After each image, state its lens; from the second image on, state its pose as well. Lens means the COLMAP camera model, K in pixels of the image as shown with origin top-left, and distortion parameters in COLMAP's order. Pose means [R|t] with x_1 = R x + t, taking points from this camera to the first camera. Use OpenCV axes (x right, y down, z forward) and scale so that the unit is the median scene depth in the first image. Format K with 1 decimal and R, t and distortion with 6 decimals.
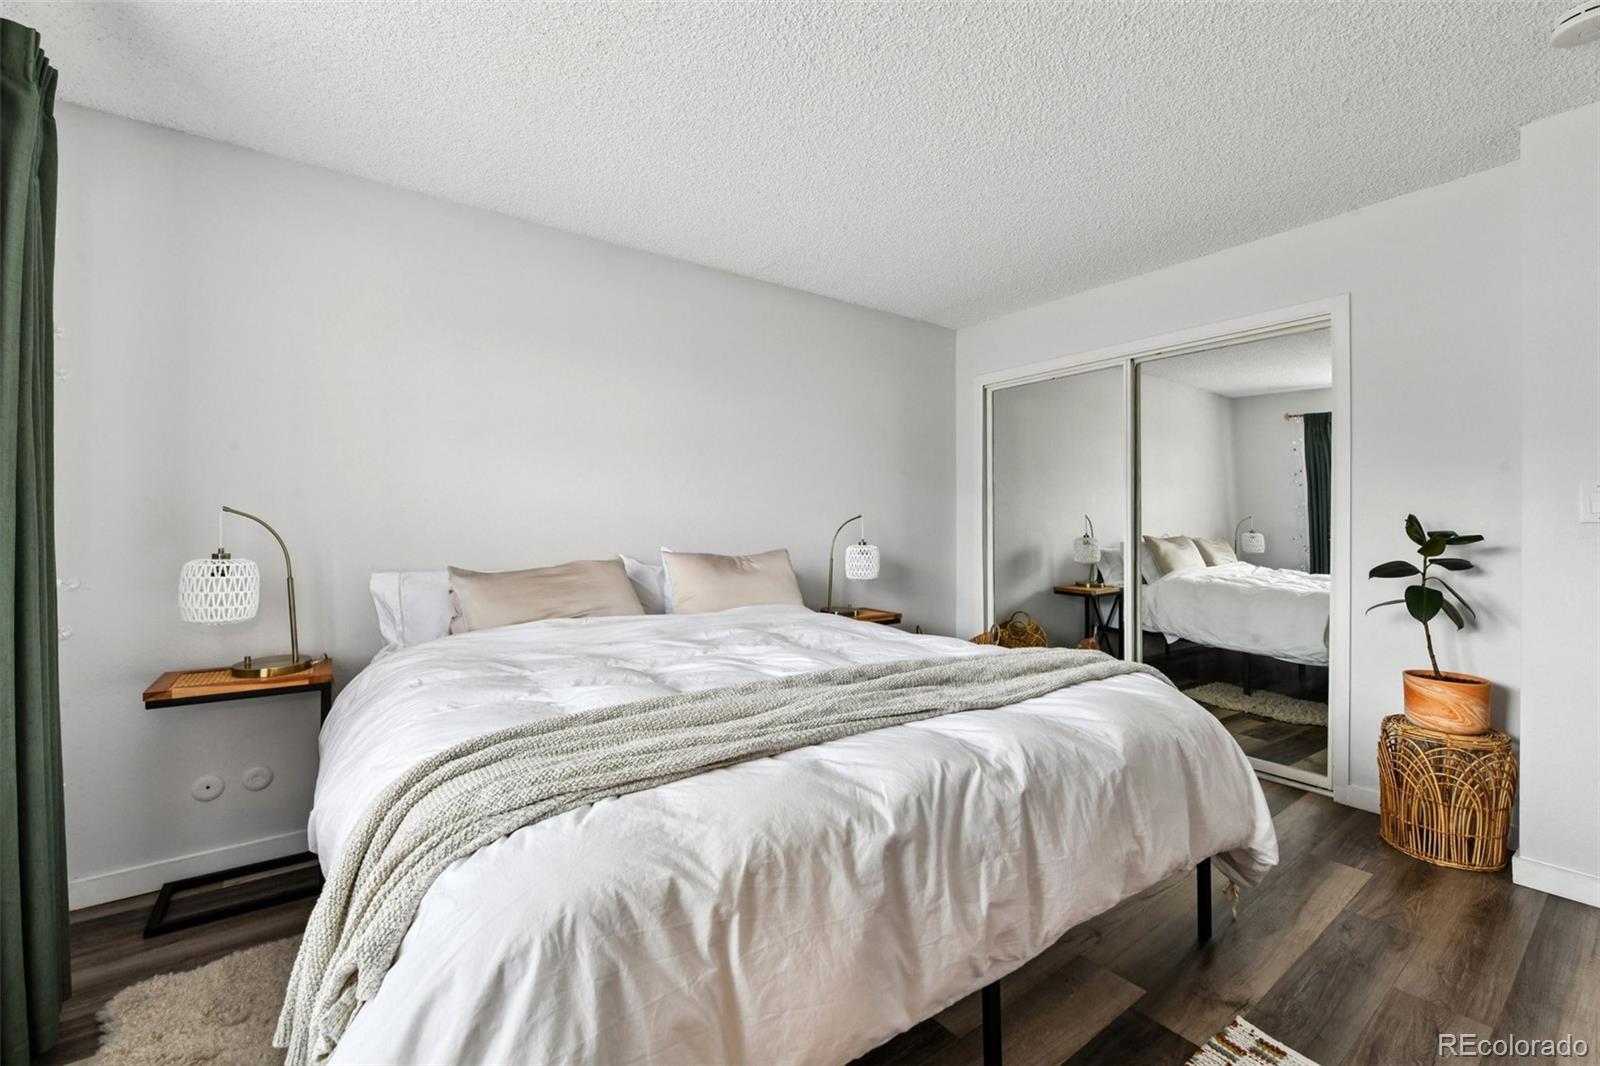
lens RADIAL K [[671.0, 0, 822.6], [0, 671.0, 529.9], [0, 0, 1]] dist [-0.001550, -0.000522]
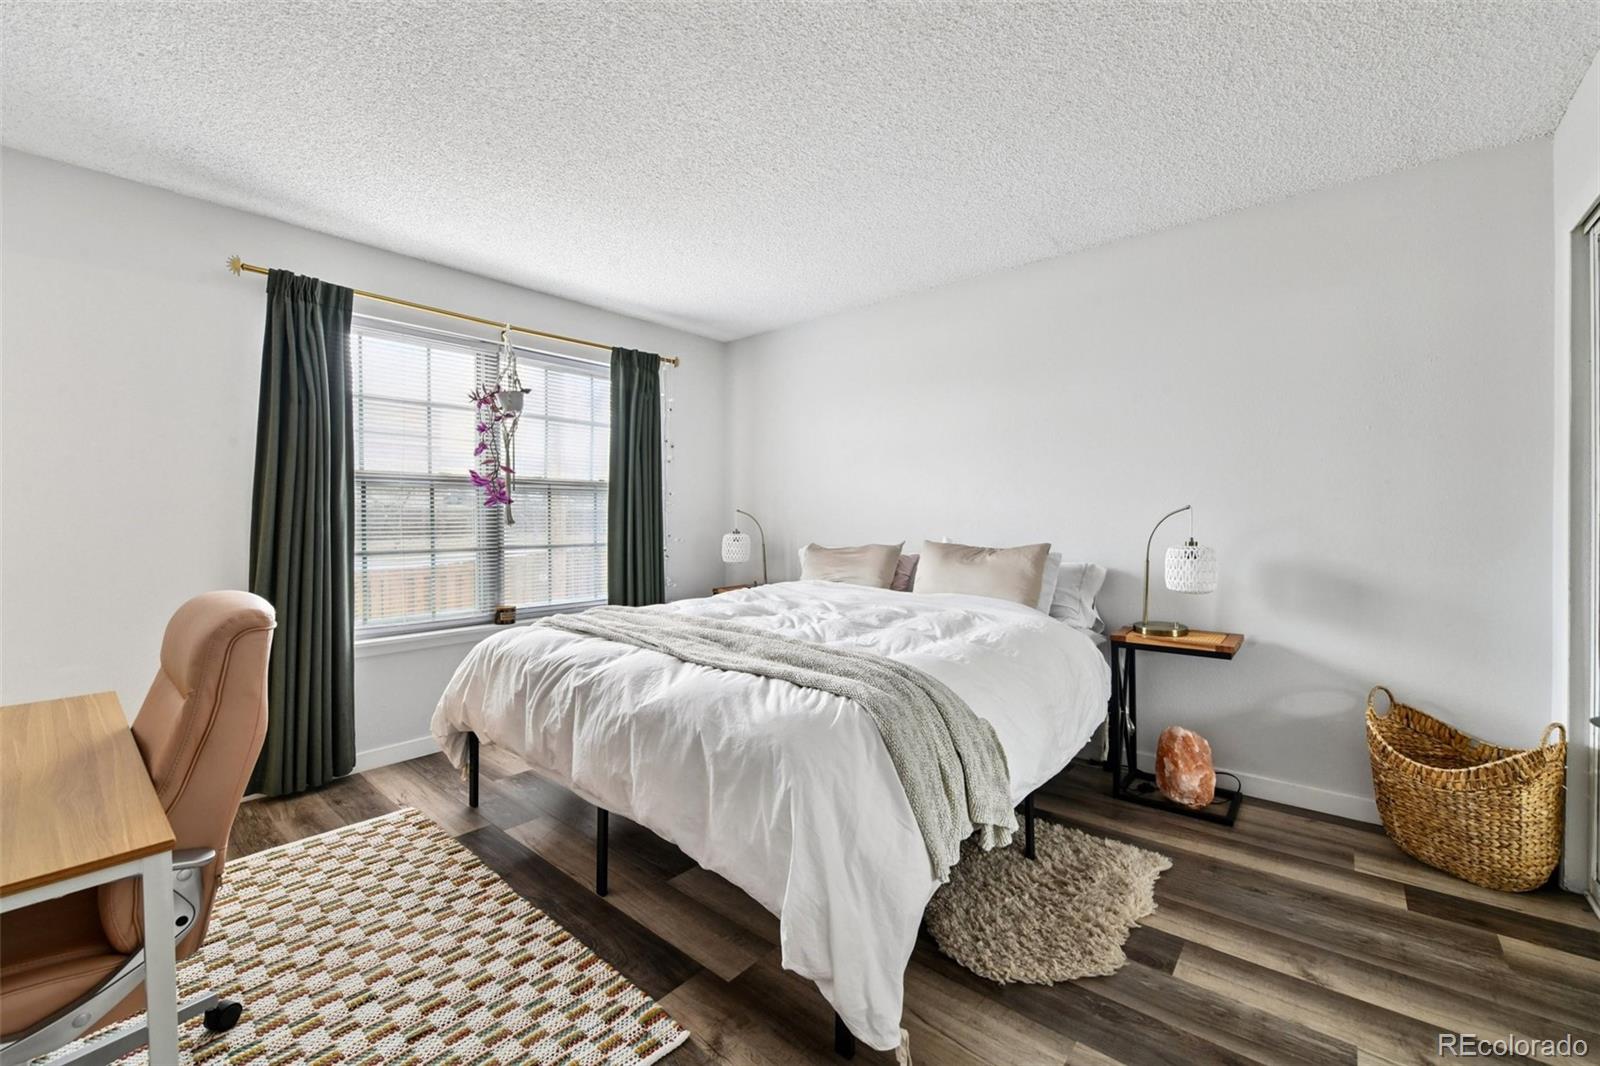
lens RADIAL K [[643.9, 0, 800.5], [0, 643.9, 525.0], [0, 0, 1]] dist [-0.002184, -0.004964]
pose [[0.223427, 0.015681, -0.974594, 1.462538], [-0.004909, 0.999876, 0.014963, -0.021911], [0.974708, 0.001442, 0.223477, 0.894103]]
